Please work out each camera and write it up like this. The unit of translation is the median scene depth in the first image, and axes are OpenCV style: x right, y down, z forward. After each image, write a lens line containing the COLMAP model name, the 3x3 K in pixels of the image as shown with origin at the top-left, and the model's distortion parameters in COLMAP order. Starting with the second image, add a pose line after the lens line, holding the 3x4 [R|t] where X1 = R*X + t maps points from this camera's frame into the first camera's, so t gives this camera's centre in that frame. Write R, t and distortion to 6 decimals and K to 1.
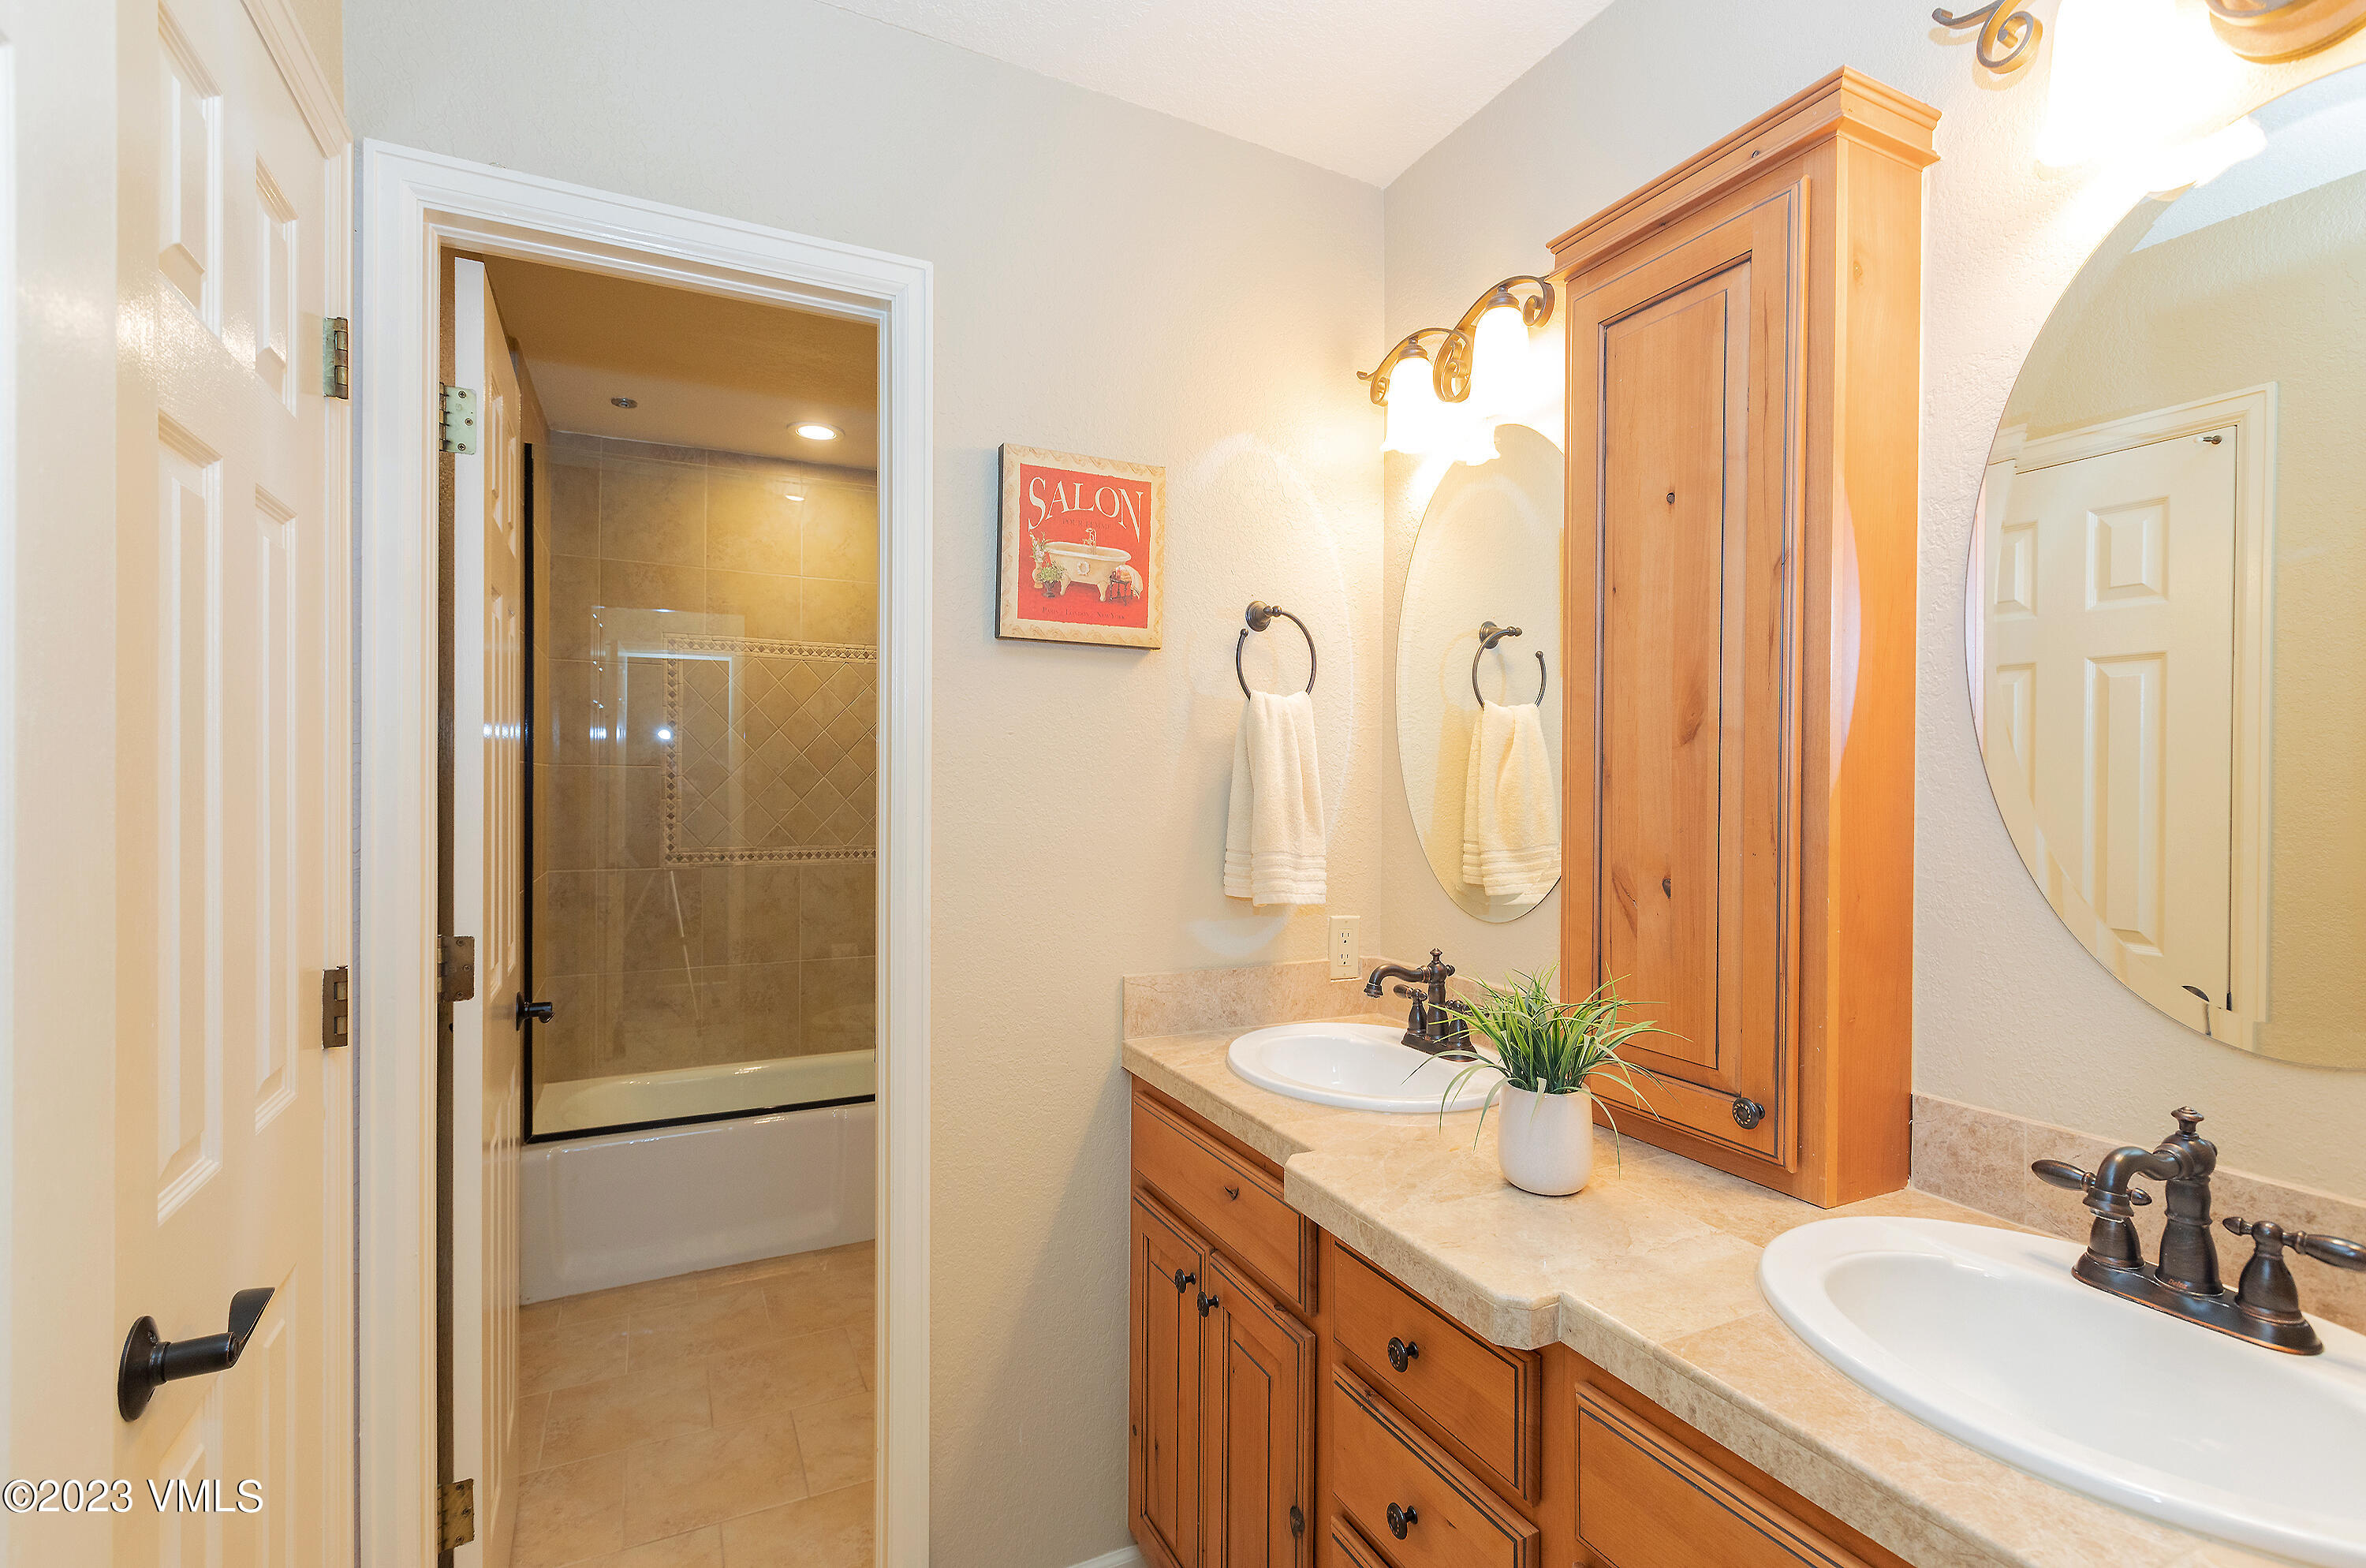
lens RADIAL K [[1061.6, 0, 1183.0], [0, 1061.6, 784.0], [0, 0, 1]] dist [-0.000961, 0.000226]
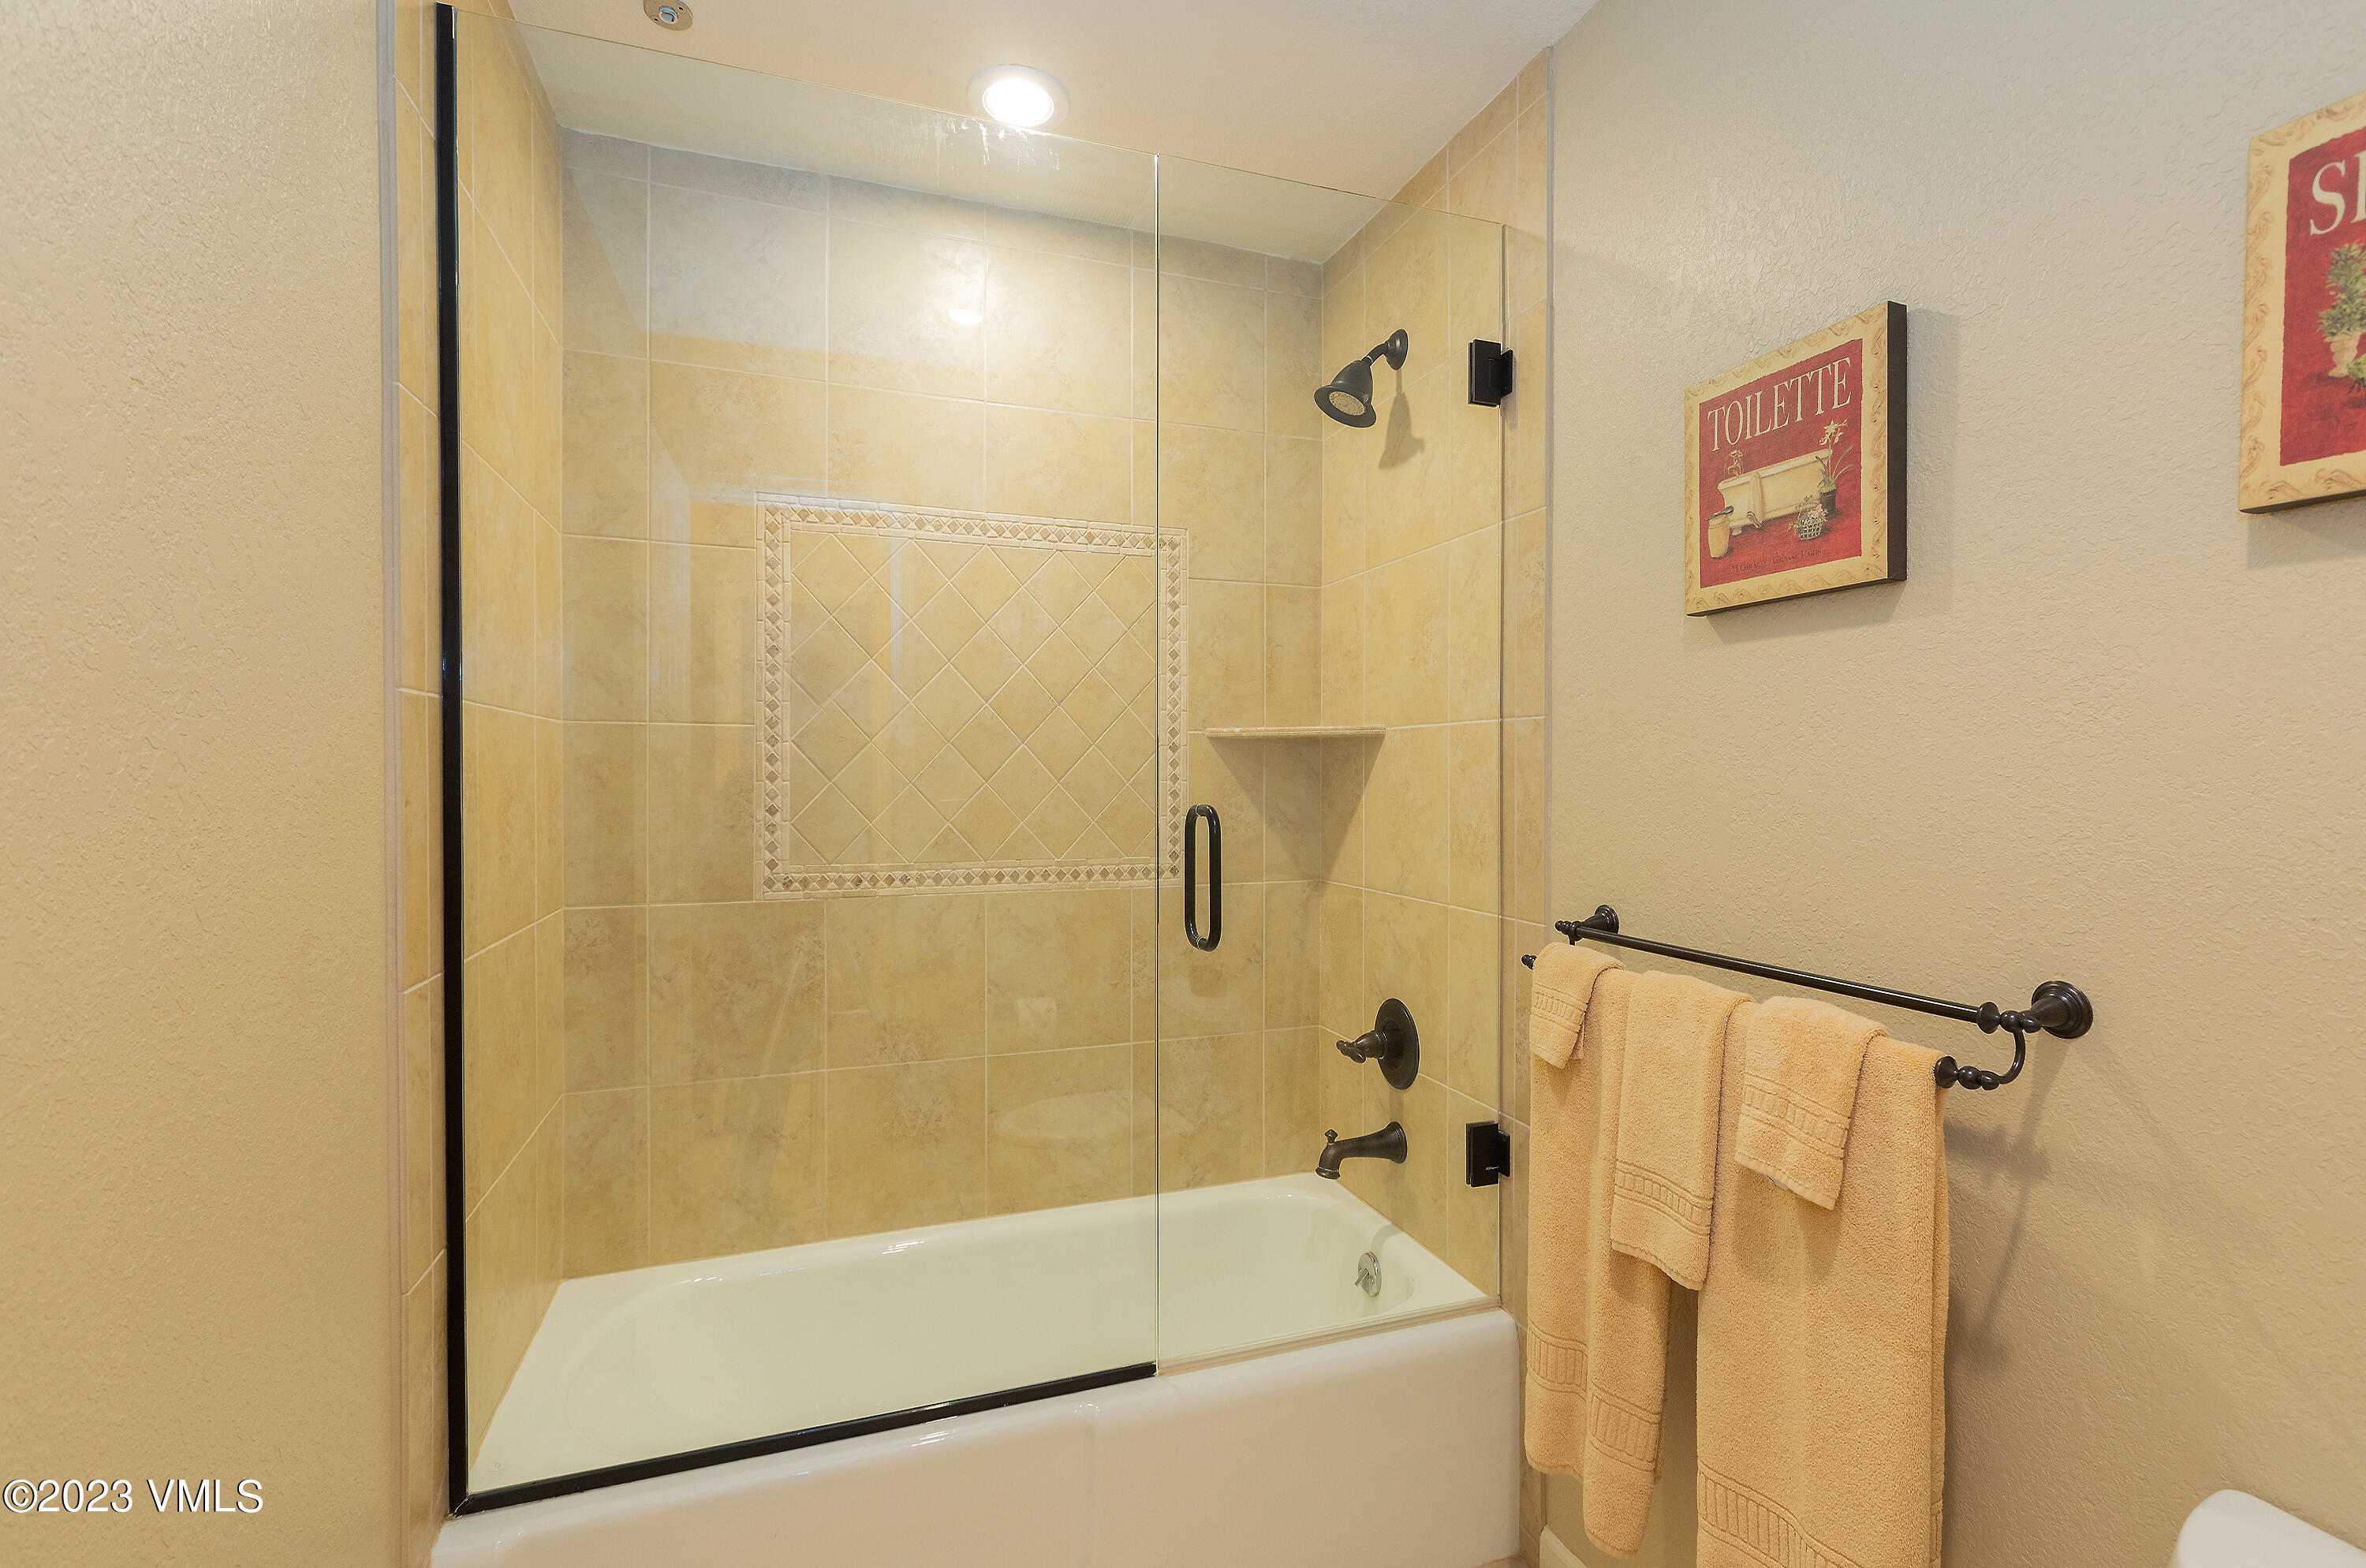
lens RADIAL K [[1061.6, 0, 1183.0], [0, 1061.6, 784.0], [0, 0, 1]] dist [-0.000961, 0.000226]
pose [[0.993039, -0.001848, -0.117776, -0.187681], [0.003029, 0.999947, 0.009848, 0.010421], [0.117751, -0.010136, 0.992991, 0.441801]]
